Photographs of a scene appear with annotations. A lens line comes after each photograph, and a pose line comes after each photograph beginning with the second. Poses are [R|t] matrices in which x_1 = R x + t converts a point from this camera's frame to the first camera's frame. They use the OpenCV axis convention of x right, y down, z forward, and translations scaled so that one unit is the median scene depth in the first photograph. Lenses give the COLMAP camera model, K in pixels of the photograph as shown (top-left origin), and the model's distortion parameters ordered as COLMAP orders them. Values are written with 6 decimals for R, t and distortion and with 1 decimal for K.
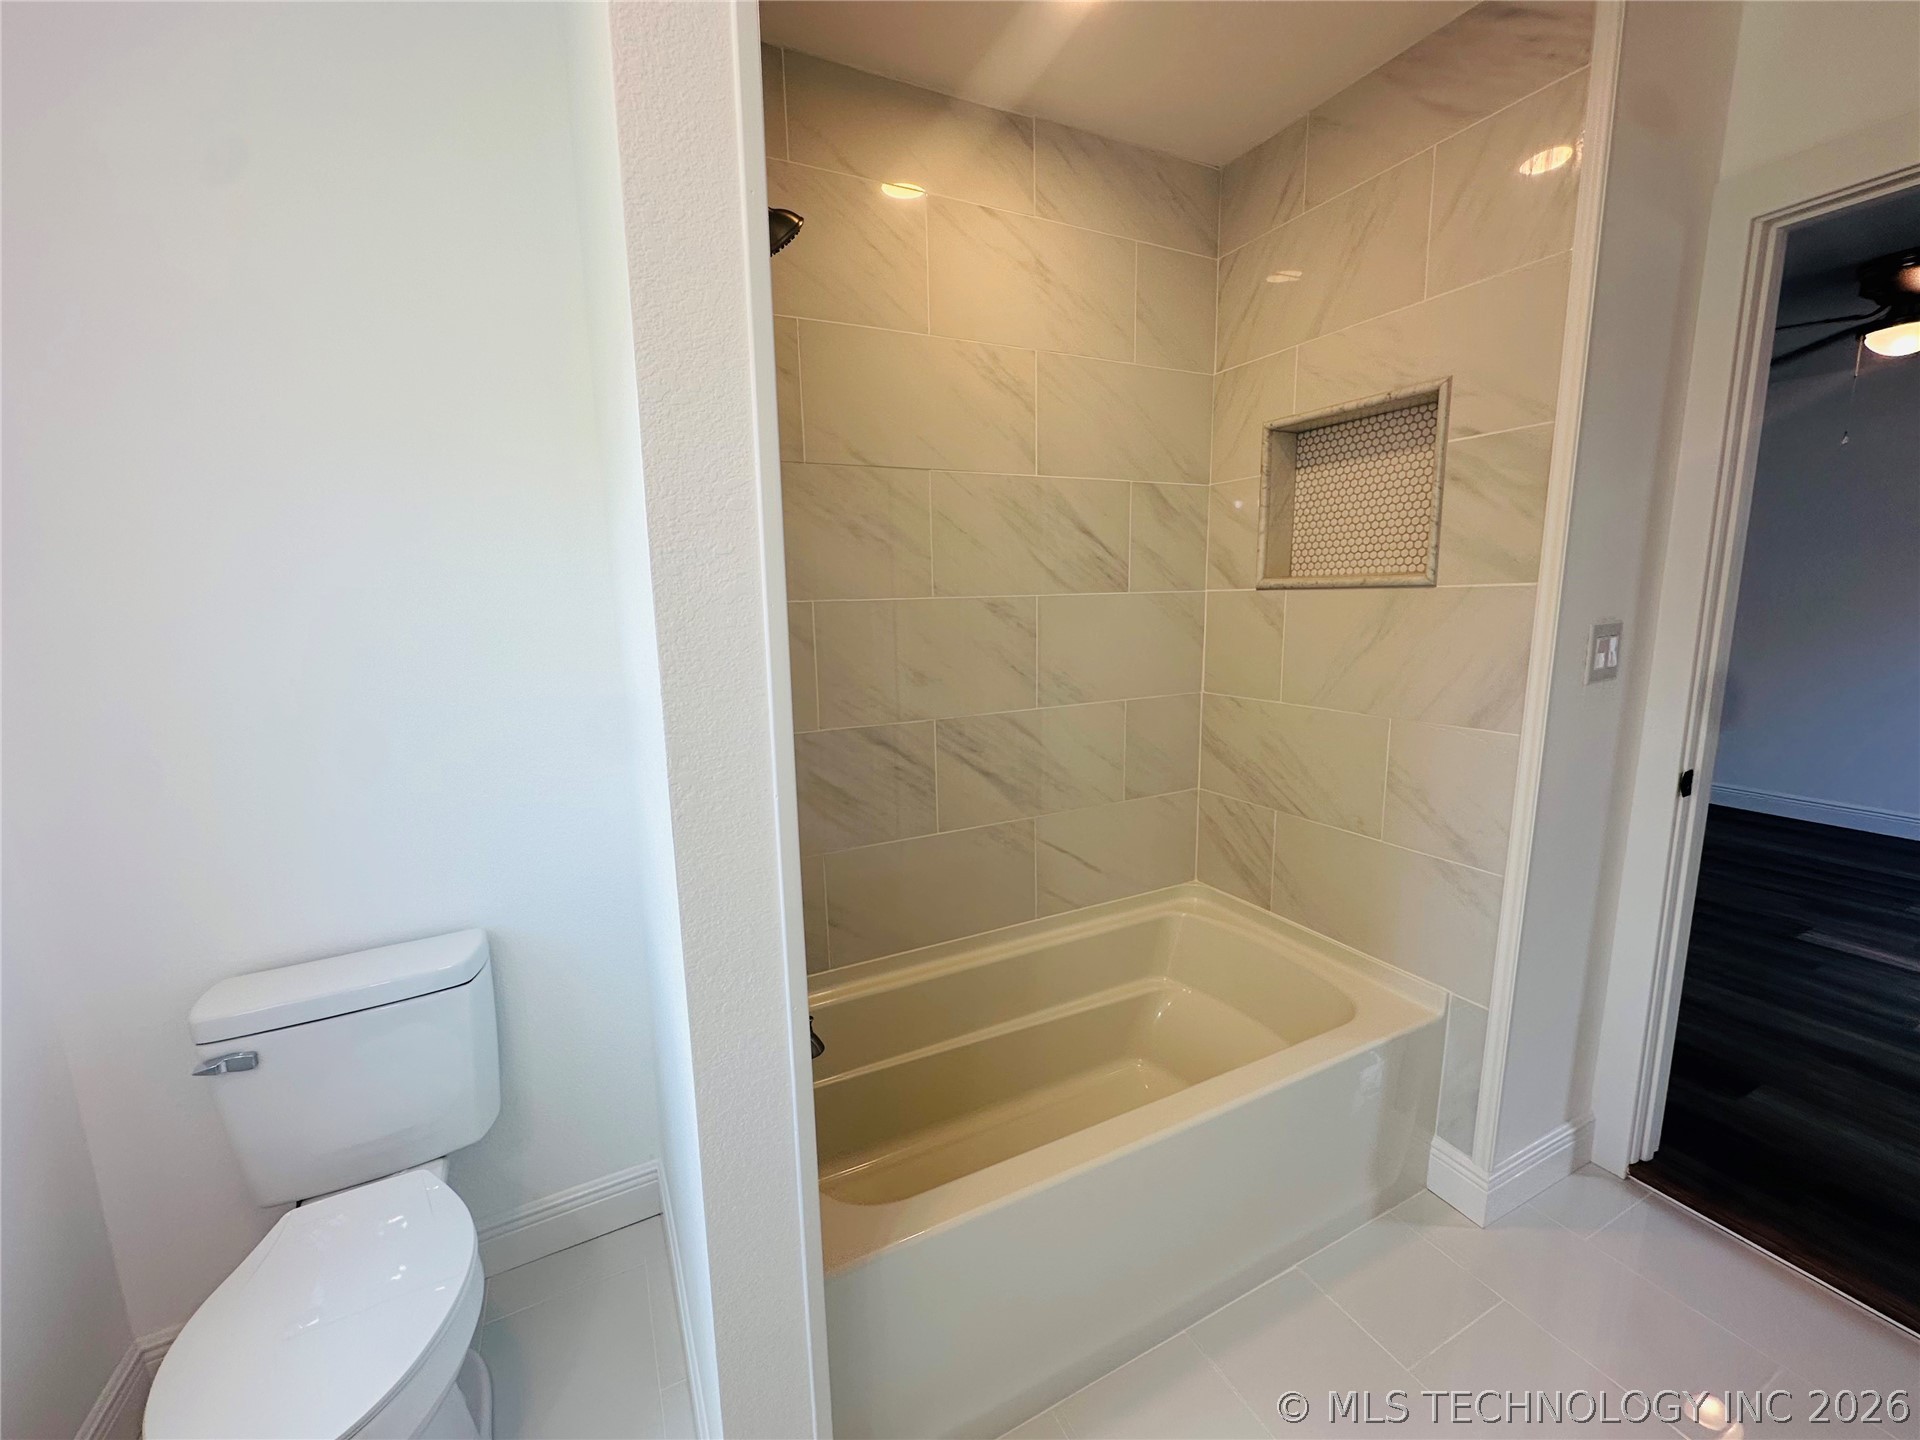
lens RADIAL K [[770.7, 0, 961.3], [0, 770.7, 724.8], [0, 0, 1]] dist [-0.001746, 0.000158]
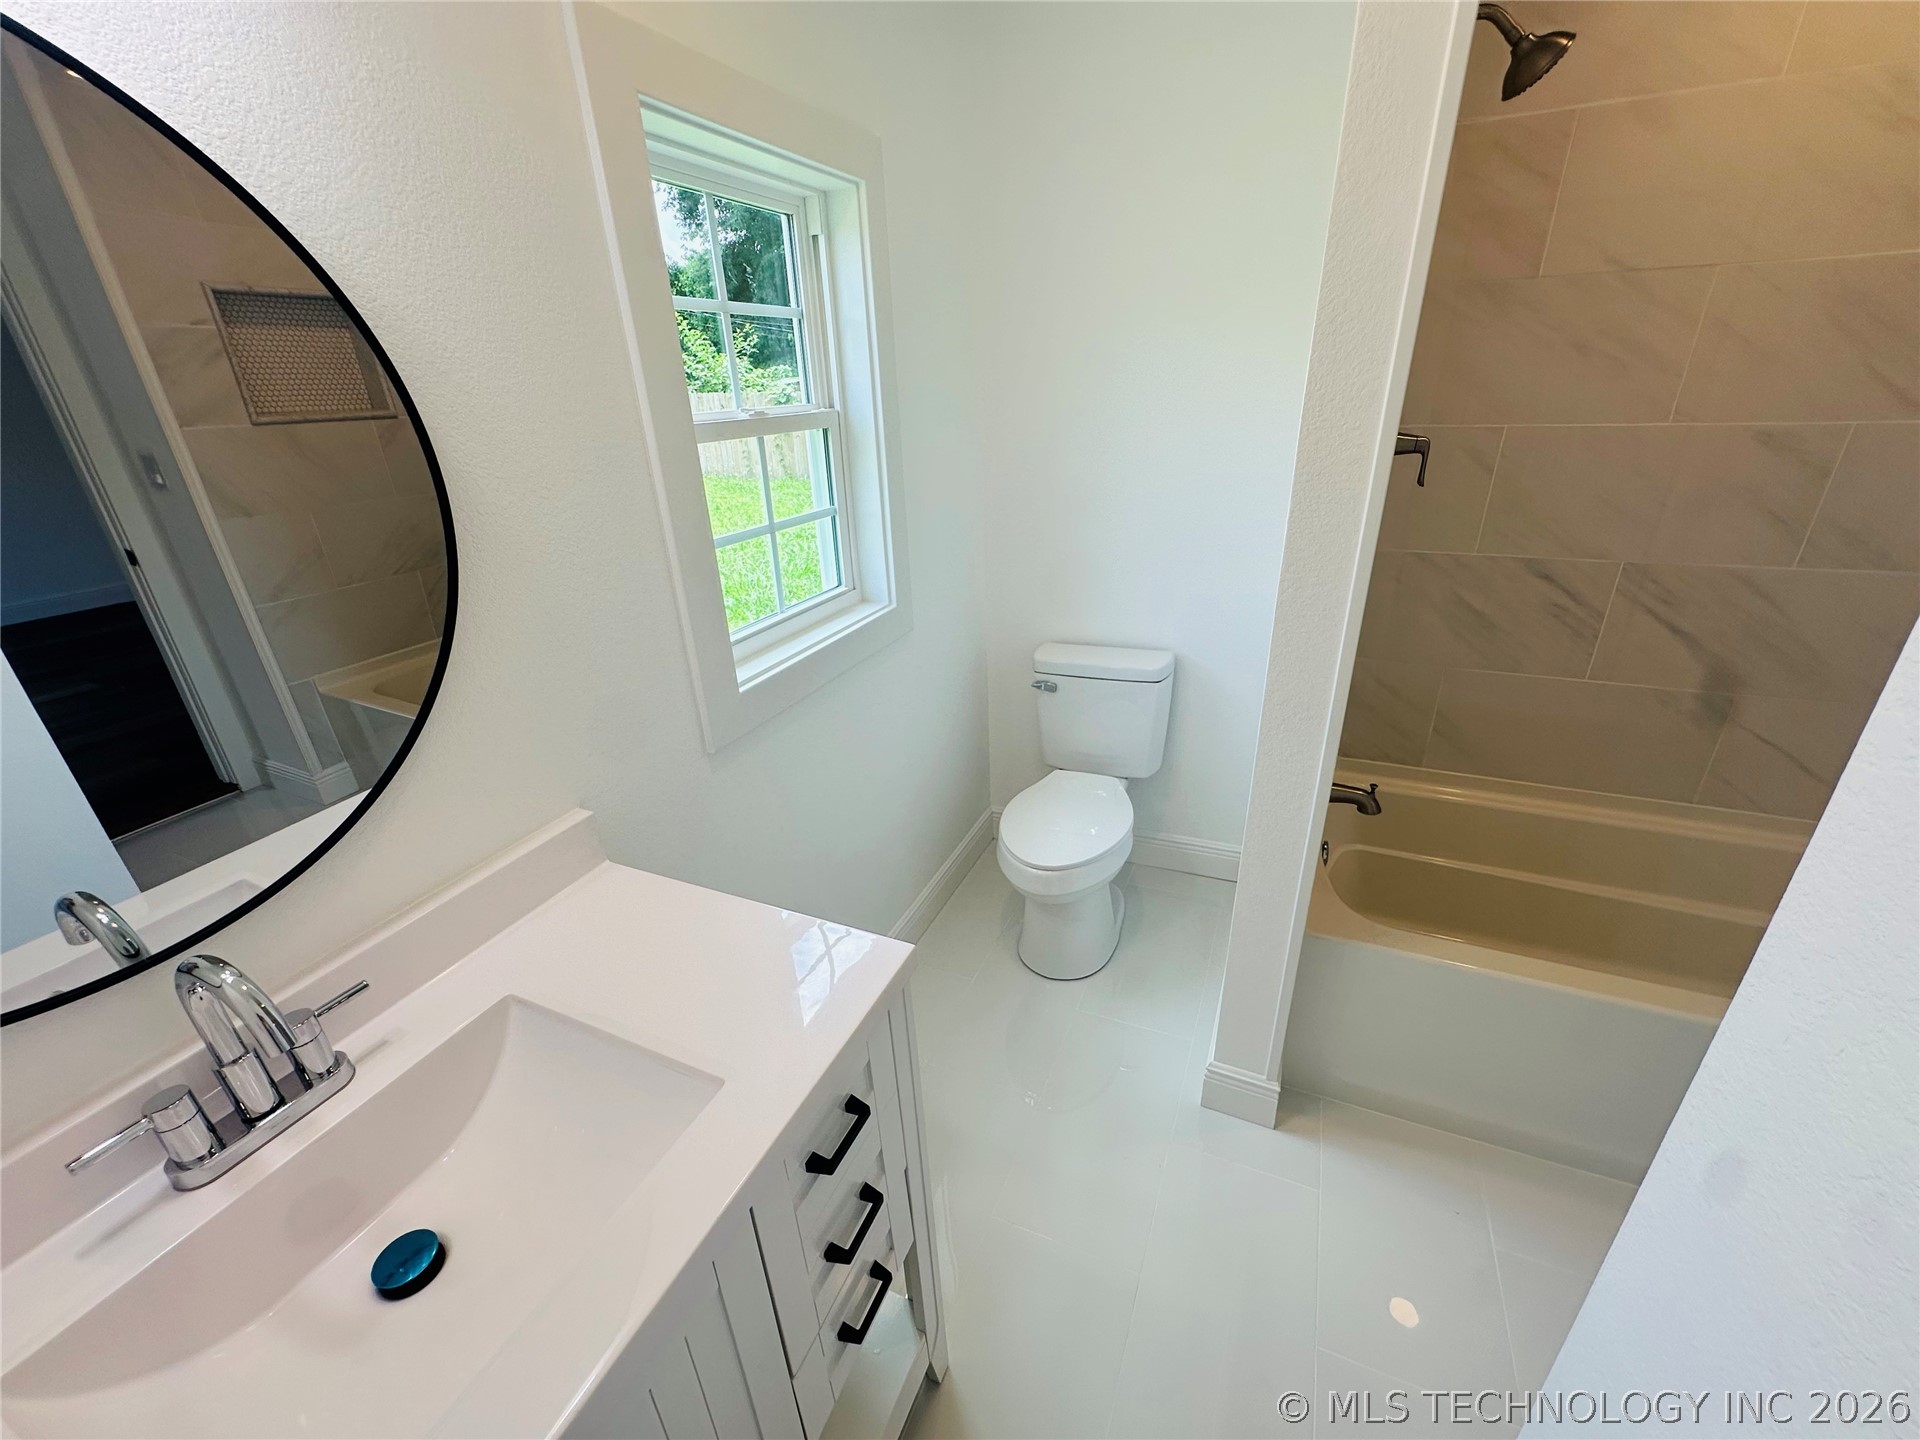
lens RADIAL K [[770.7, 0, 963.0], [0, 770.7, 724.1], [0, 0, 1]] dist [-0.001746, 0.000158]
pose [[0.634219, 0.318088, -0.704689, 0.183592], [-0.107652, 0.938900, 0.326922, -0.042088], [0.765622, -0.131479, 0.629711, -0.233950]]
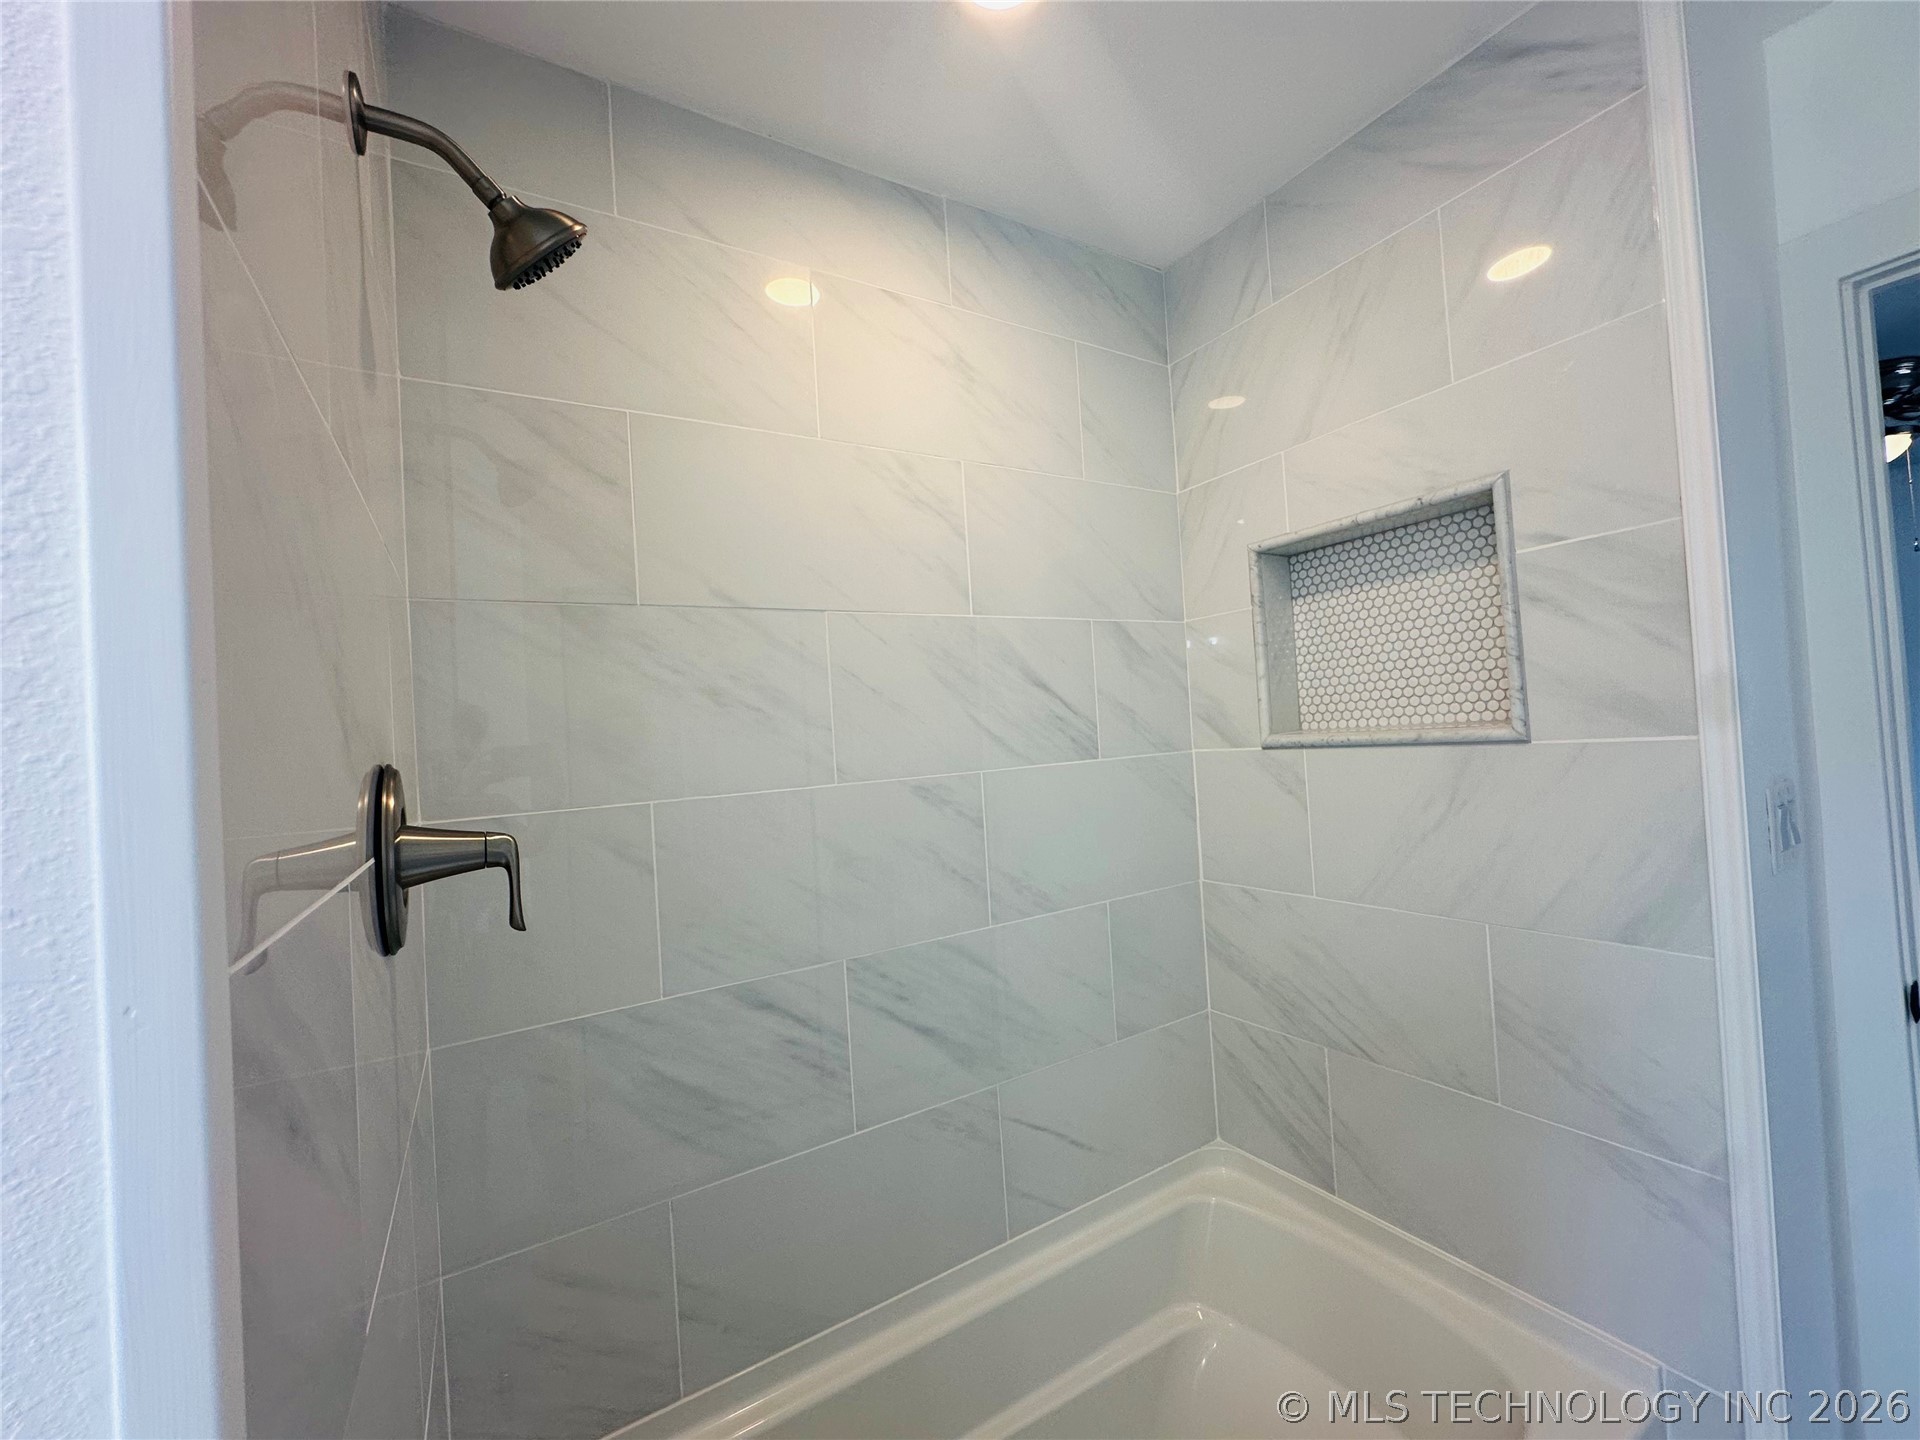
lens RADIAL K [[770.7, 0, 954.6], [0, 770.7, 724.4], [0, 0, 1]] dist [-0.001746, 0.000158]
pose [[0.996446, -0.040940, 0.073612, 0.021595], [0.053963, 0.981311, -0.184706, -0.082813], [-0.064675, 0.188022, 0.980033, 0.291608]]
